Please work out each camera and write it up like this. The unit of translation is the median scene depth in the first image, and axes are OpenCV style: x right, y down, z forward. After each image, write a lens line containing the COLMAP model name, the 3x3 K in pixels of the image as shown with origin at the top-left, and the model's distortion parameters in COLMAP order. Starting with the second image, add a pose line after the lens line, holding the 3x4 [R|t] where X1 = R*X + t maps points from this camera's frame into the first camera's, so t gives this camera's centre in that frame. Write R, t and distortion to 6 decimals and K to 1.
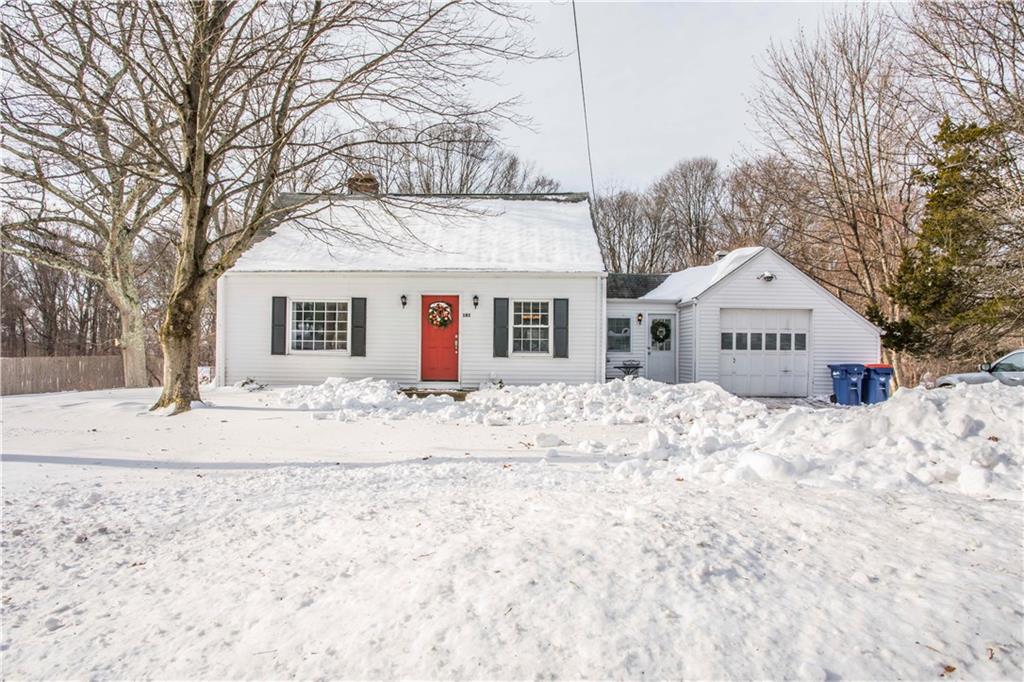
lens RADIAL K [[608.6, 0, 512.0], [0, 608.6, 341.0], [0, 0, 1]] dist [-0.025218, 0.000537]
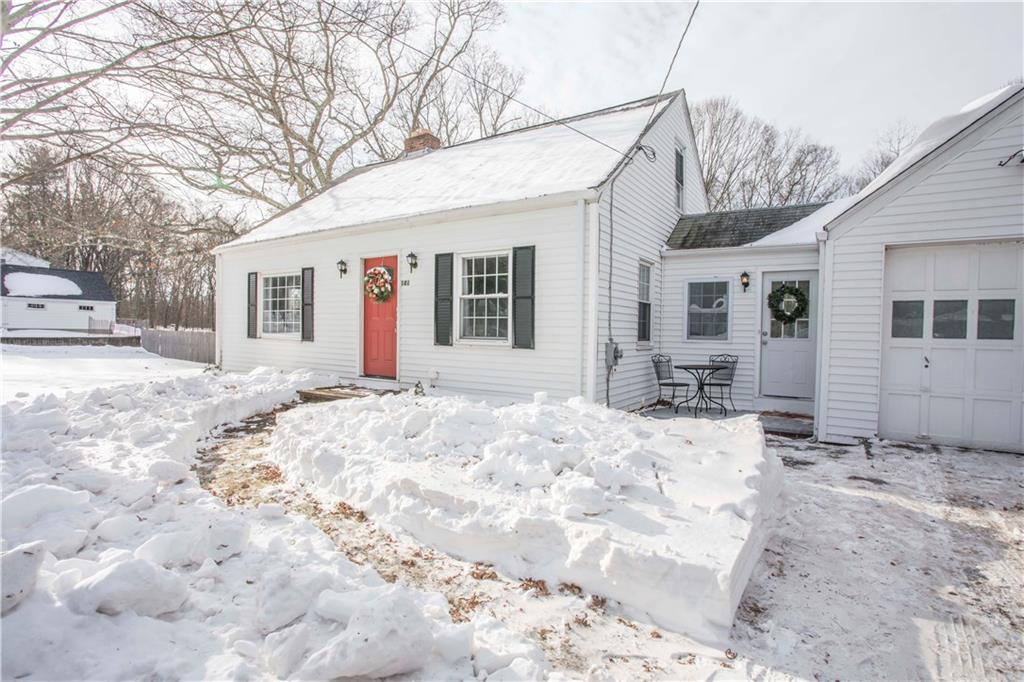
lens RADIAL K [[506.2, 0, 512.0], [0, 506.2, 341.0], [0, 0, 1]] dist [-0.038336, 0.000402]
pose [[0.846275, 0.014784, -0.532542, 0.327769], [0.000158, 0.999608, 0.028001, 0.006684], [0.532747, -0.023781, 0.845940, 0.580575]]
